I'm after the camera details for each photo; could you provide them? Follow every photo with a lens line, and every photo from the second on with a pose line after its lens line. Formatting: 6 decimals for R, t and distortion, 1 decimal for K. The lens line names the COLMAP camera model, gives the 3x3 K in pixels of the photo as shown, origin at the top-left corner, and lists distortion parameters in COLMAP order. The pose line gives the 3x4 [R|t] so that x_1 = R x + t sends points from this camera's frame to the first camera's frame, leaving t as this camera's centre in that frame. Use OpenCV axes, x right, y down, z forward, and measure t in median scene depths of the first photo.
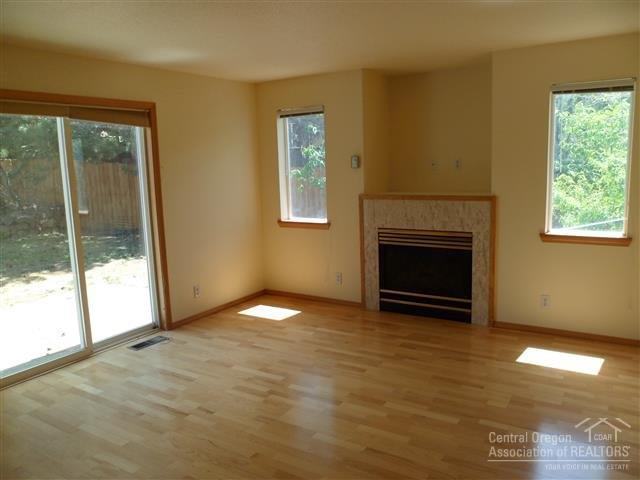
lens RADIAL K [[507.2, 0, 320.0], [0, 507.2, 240.0], [0, 0, 1]] dist [-0.007632, -0.001054]
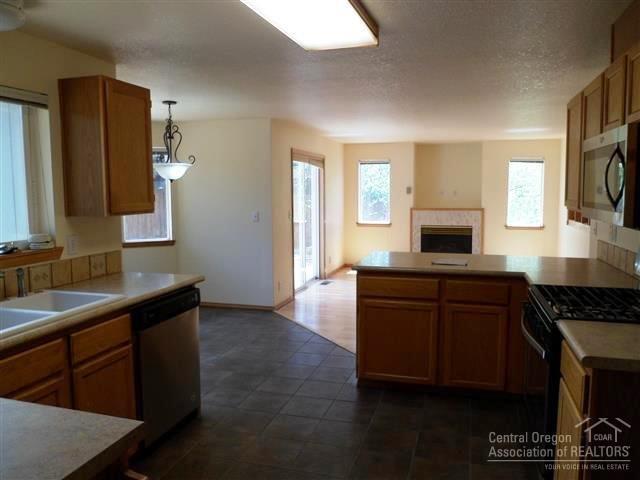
lens RADIAL K [[507.2, 0, 320.0], [0, 507.2, 240.0], [0, 0, 1]] dist [-0.007632, -0.001054]
pose [[0.956665, -0.001106, 0.291188, -0.833239], [0.018880, 0.998124, -0.058236, 0.140106], [-0.290577, 0.061210, 0.954892, -0.725367]]
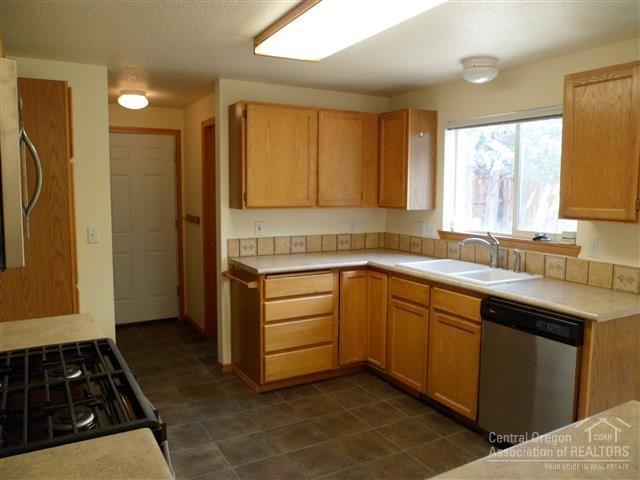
lens RADIAL K [[507.2, 0, 320.0], [0, 507.2, 240.0], [0, 0, 1]] dist [-0.007632, -0.001054]
pose [[-0.455210, 0.124743, -0.881603, 1.593799], [-0.134004, 0.969261, 0.206339, -0.389913], [0.880243, 0.212065, -0.424501, 1.987167]]
